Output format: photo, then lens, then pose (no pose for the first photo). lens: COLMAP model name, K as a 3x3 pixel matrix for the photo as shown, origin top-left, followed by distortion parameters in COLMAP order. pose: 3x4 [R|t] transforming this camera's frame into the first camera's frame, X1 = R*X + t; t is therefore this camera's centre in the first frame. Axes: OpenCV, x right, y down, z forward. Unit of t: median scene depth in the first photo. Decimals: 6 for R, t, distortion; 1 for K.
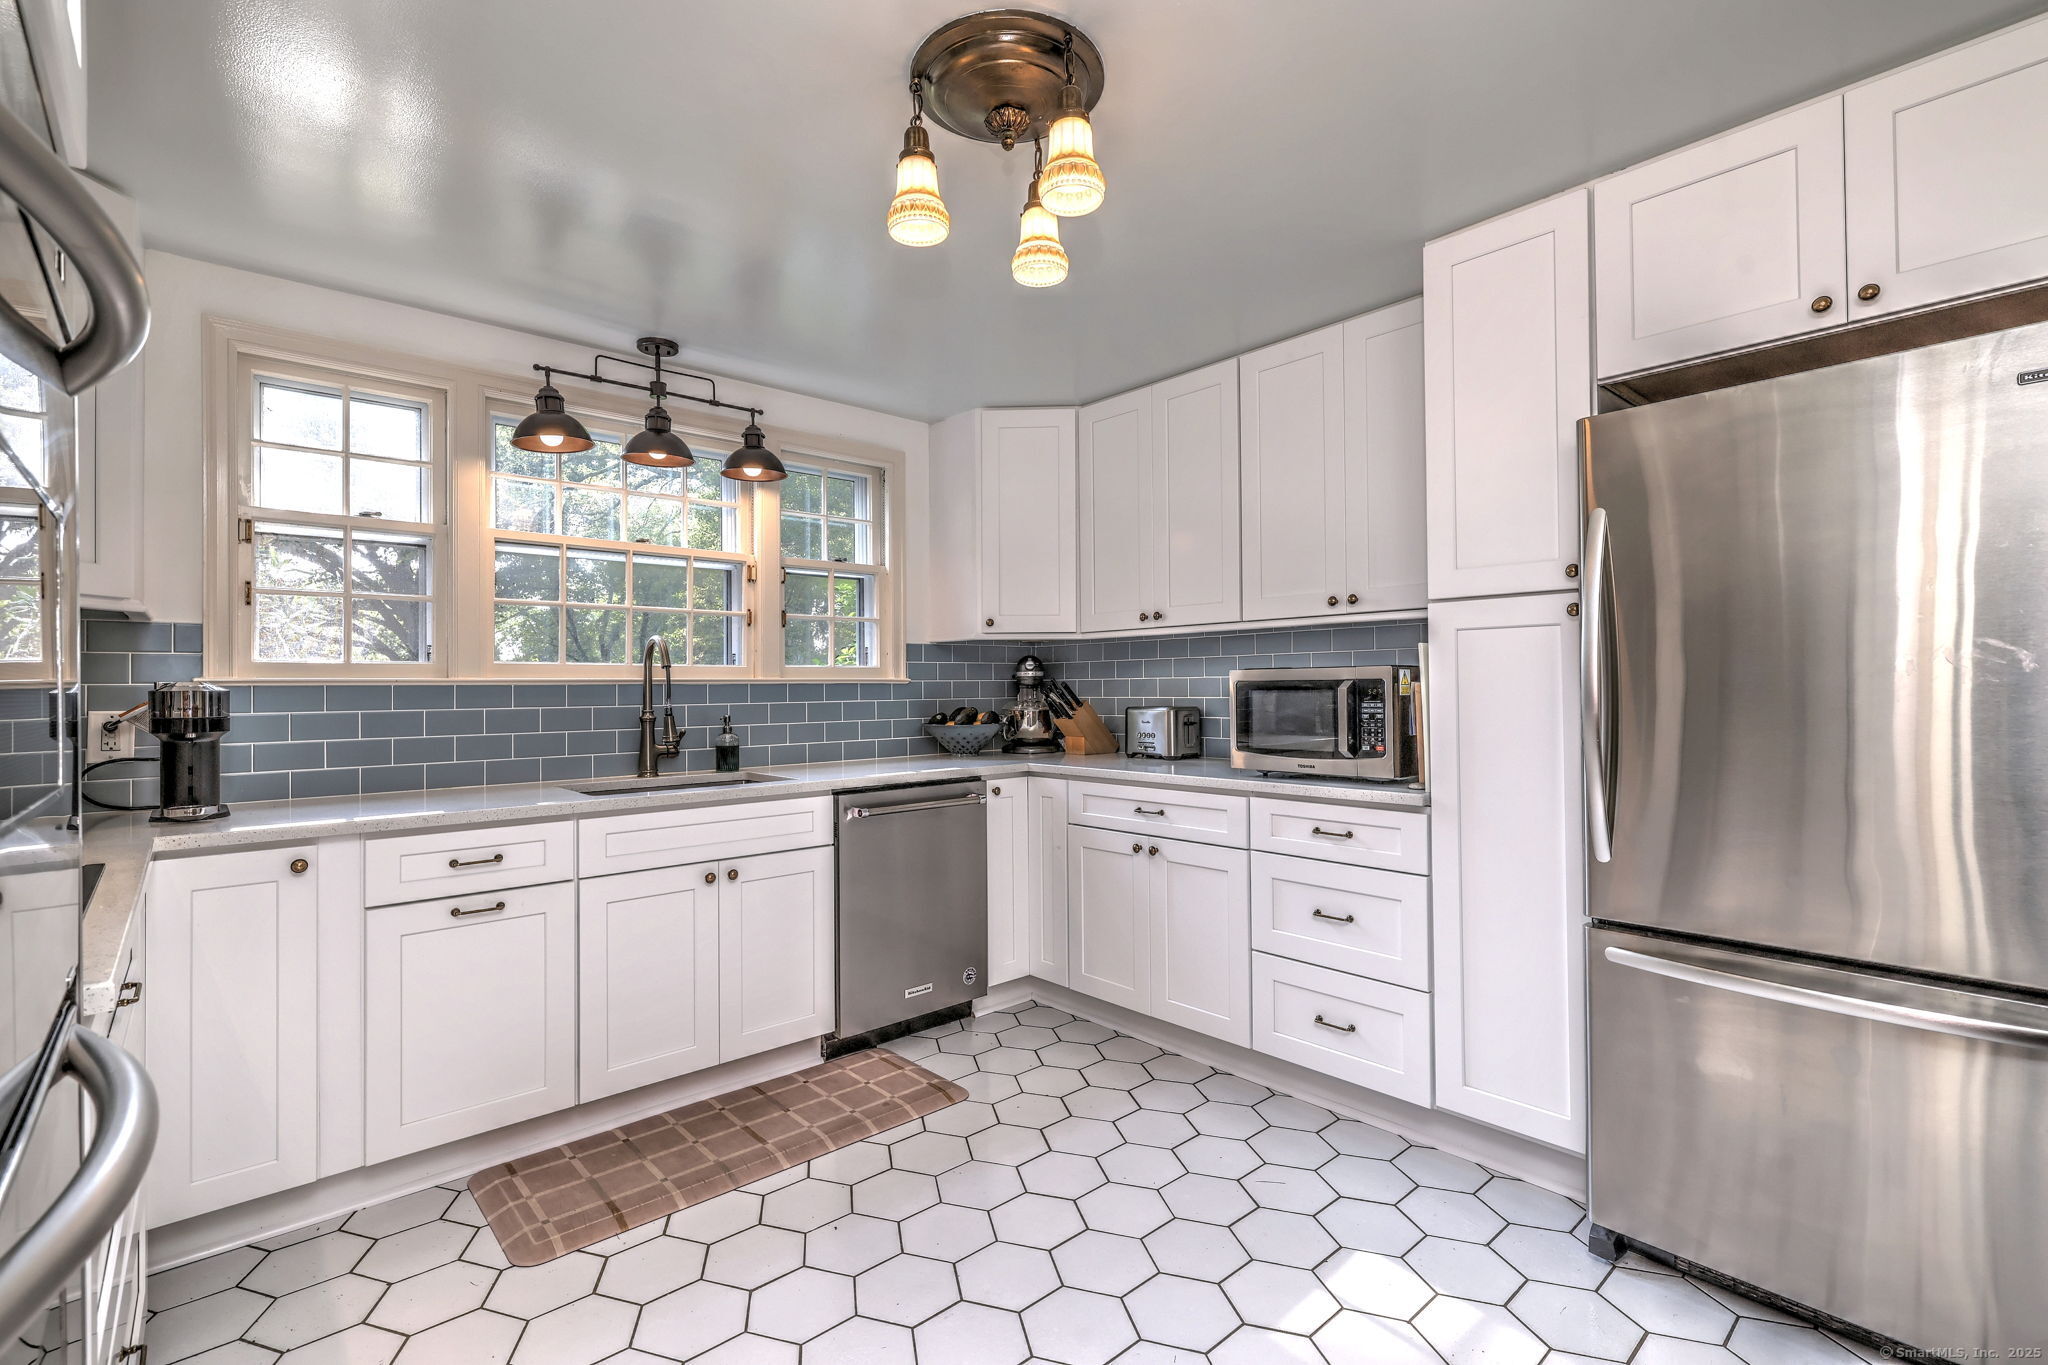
lens RADIAL K [[923.2, 0, 1025.1], [0, 923.2, 678.1], [0, 0, 1]] dist [0.004573, -0.000505]
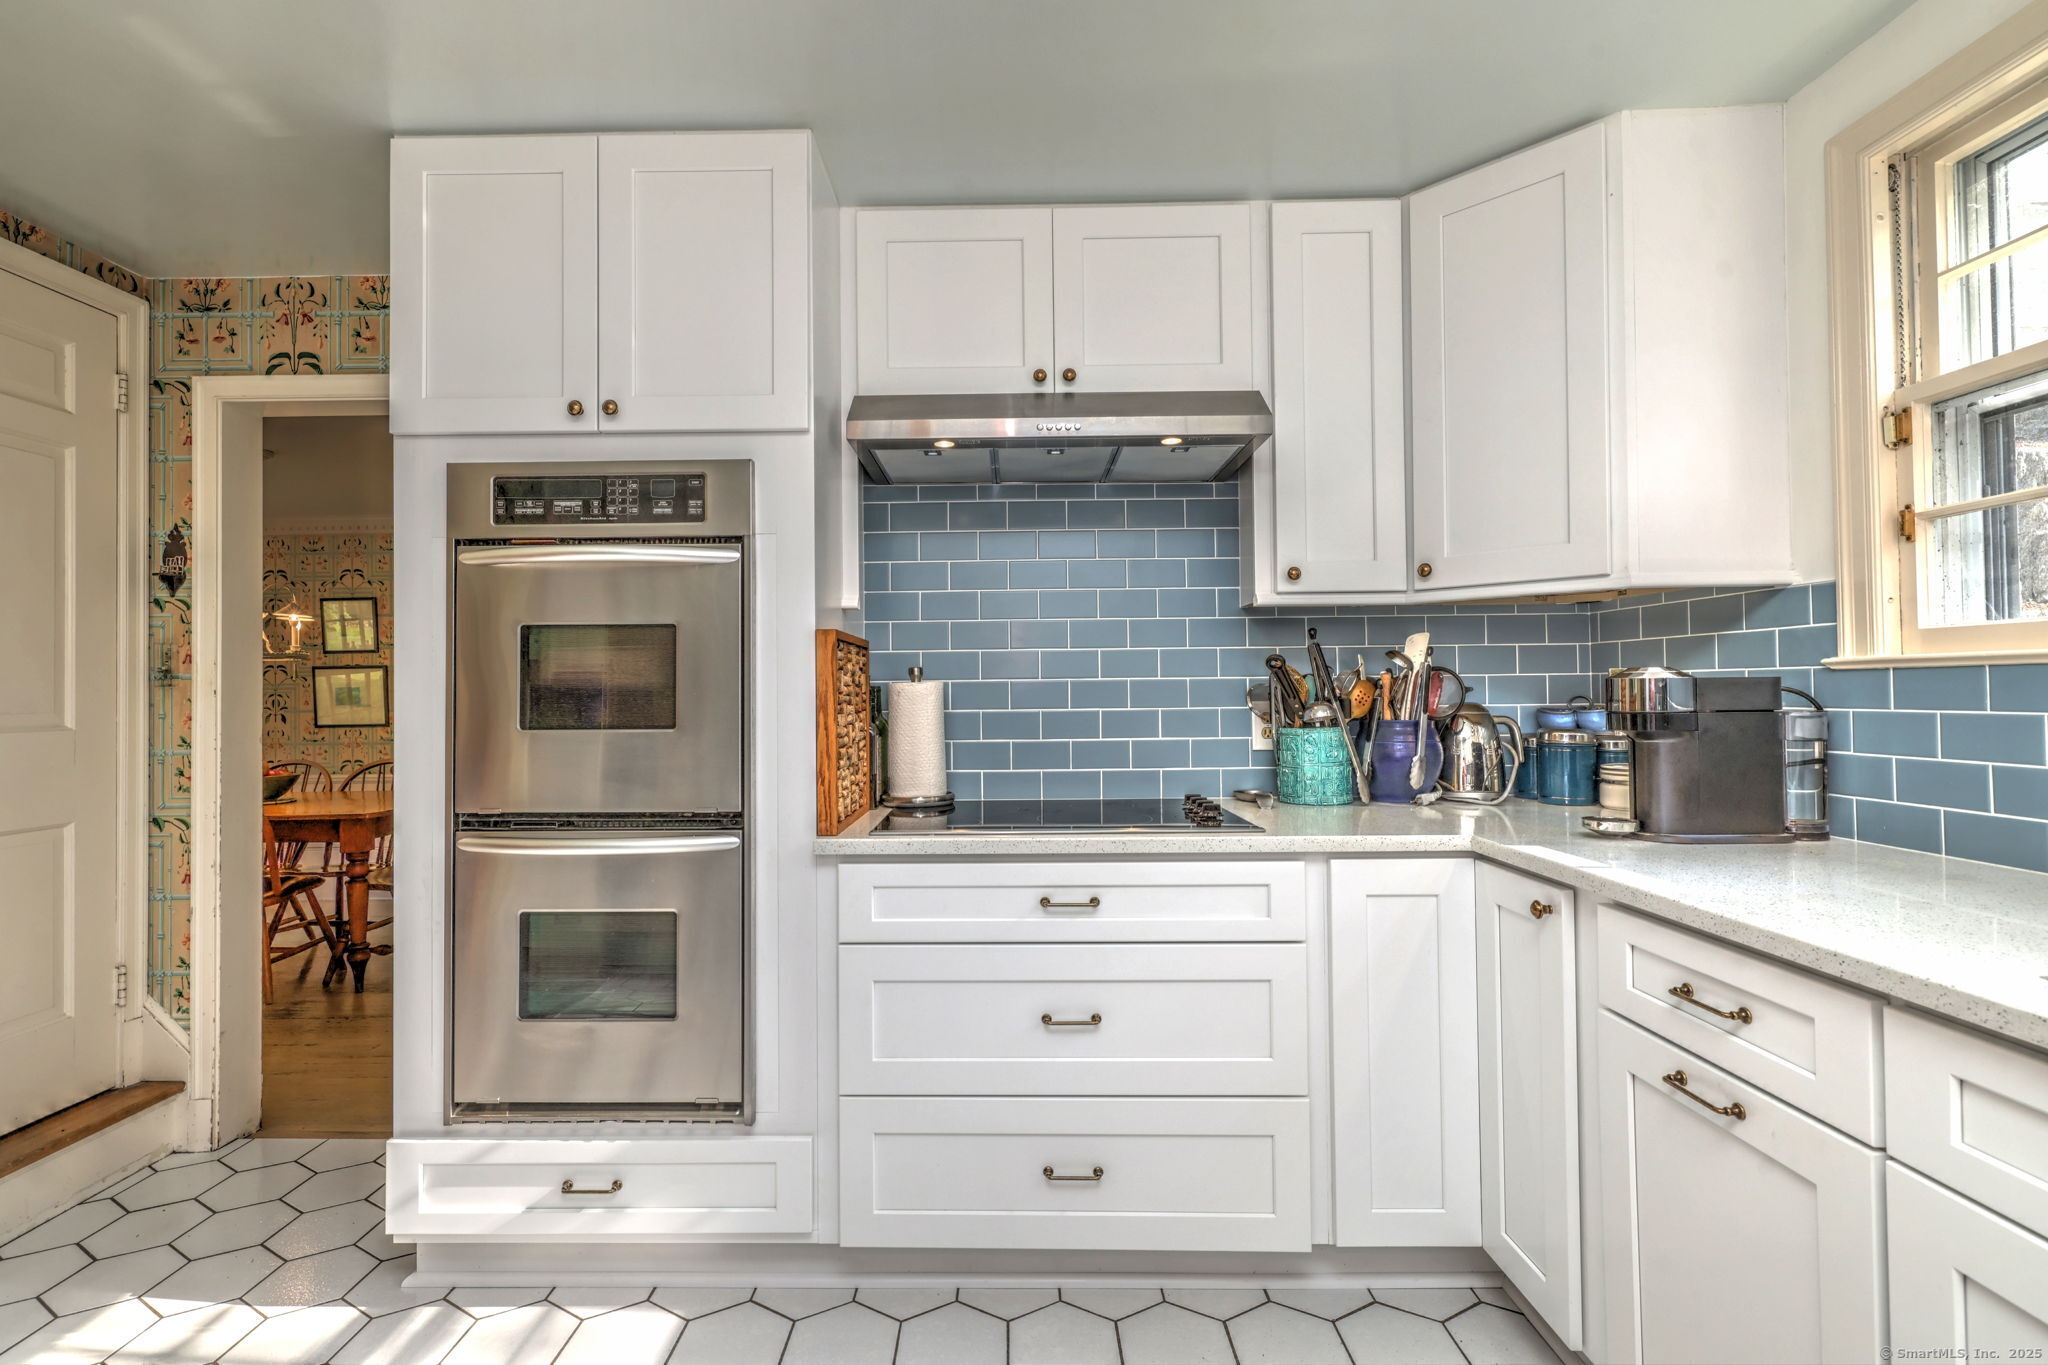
lens RADIAL K [[923.2, 0, 1004.7], [0, 923.2, 681.6], [0, 0, 1]] dist [0.004573, -0.000505]
pose [[-0.679307, 0.006560, -0.733825, 0.048277], [0.023250, 0.999650, -0.012586, 0.009950], [0.733486, -0.025611, -0.679222, 0.806784]]
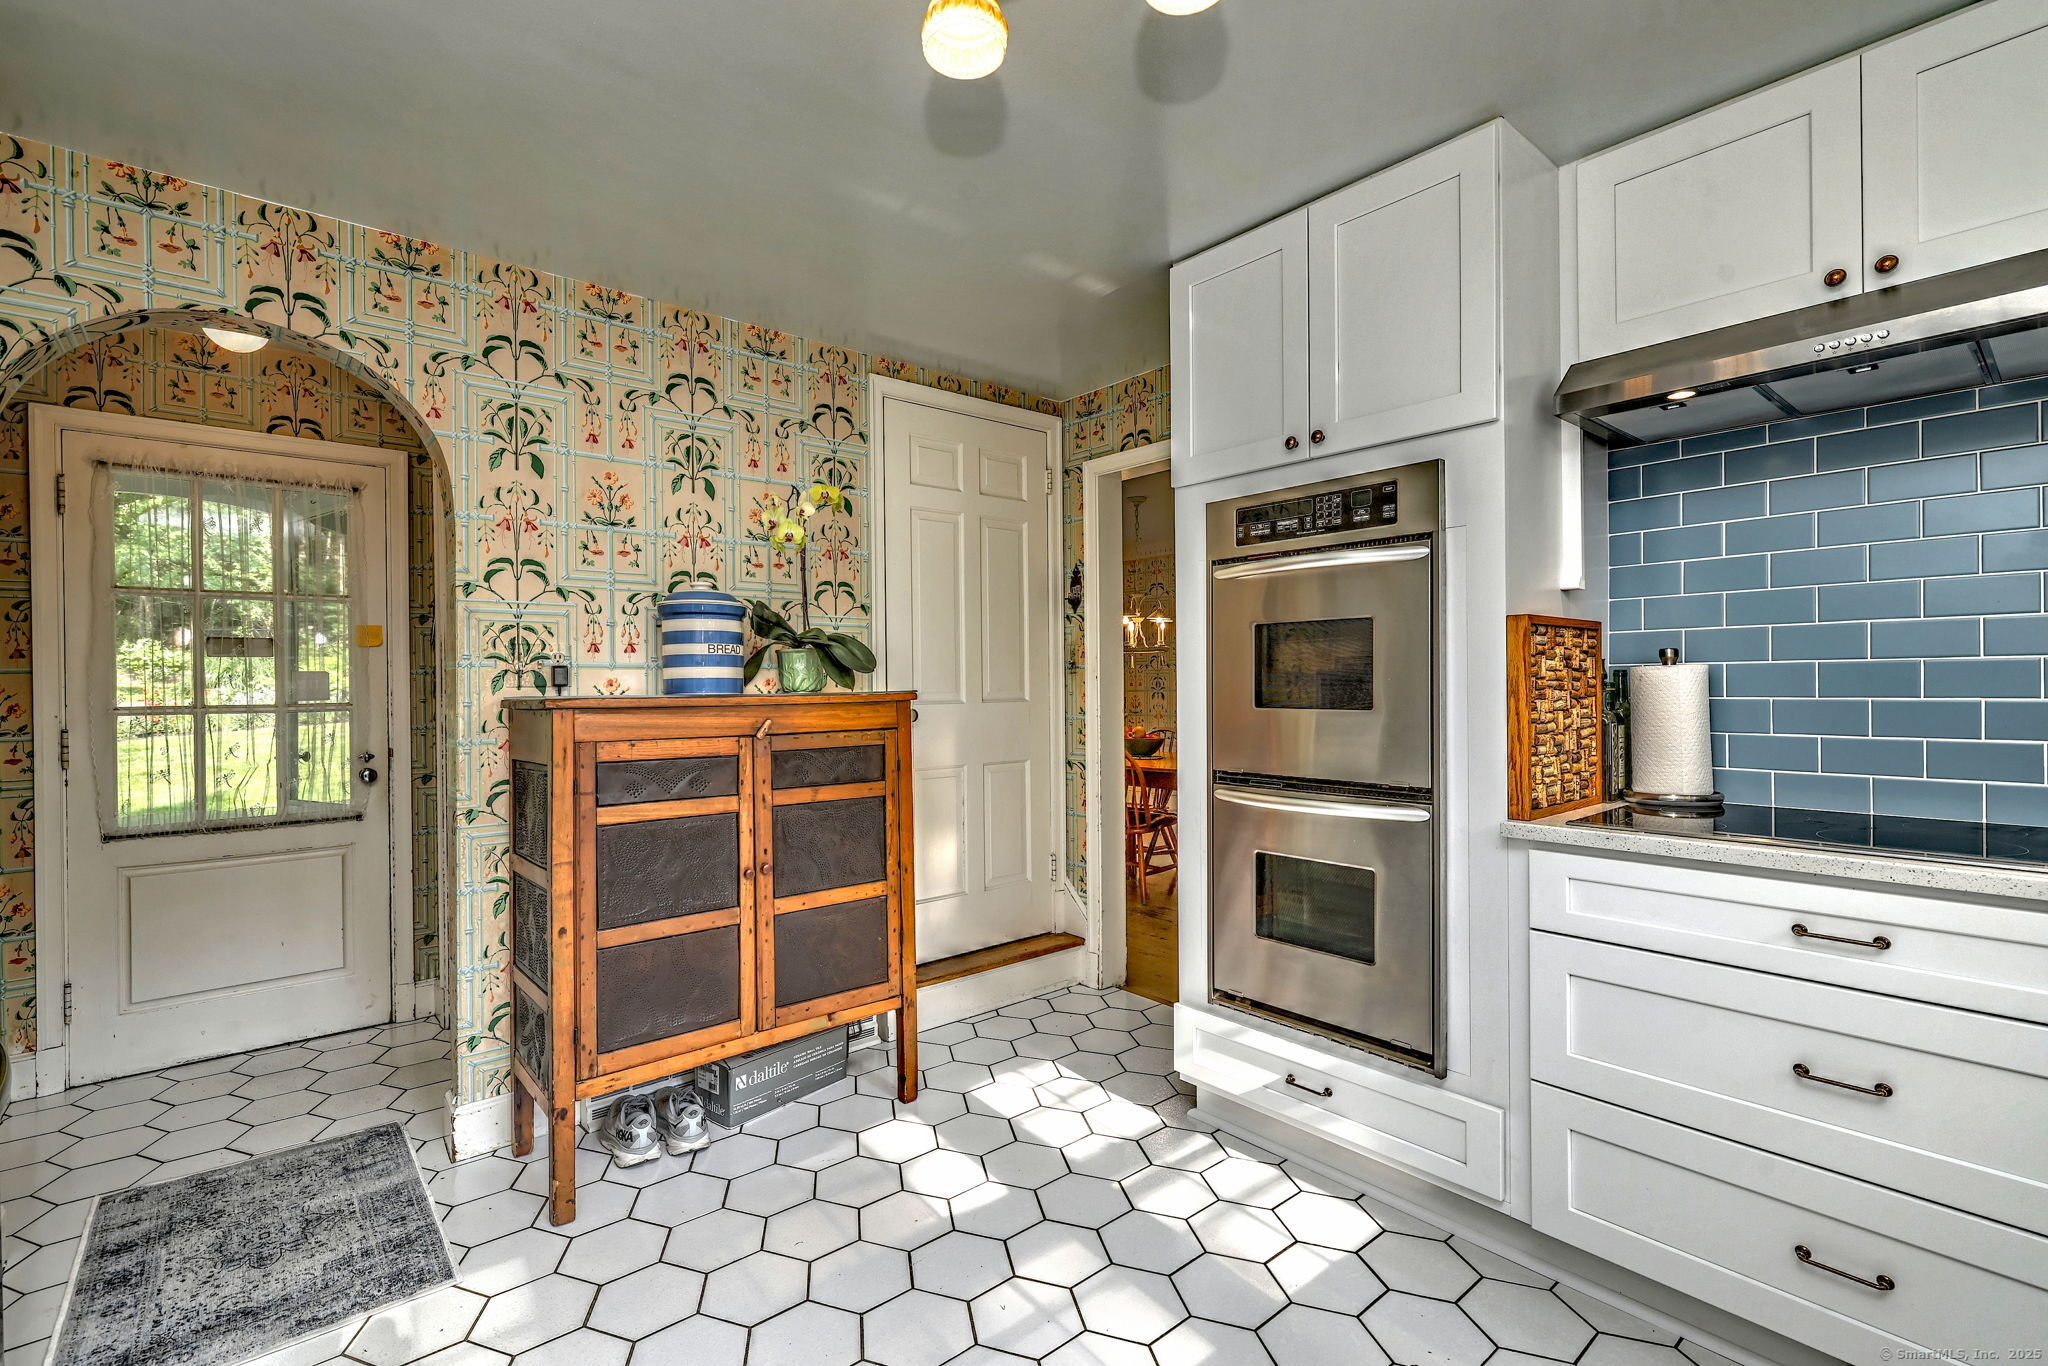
lens RADIAL K [[923.2, 0, 1012.7], [0, 923.2, 688.2], [0, 0, 1]] dist [0.004573, -0.000505]
pose [[-0.999499, 0.018459, 0.025710, 0.000353], [0.018352, 0.999822, -0.004391, 0.010183], [-0.025786, -0.003917, -0.999660, 0.926057]]
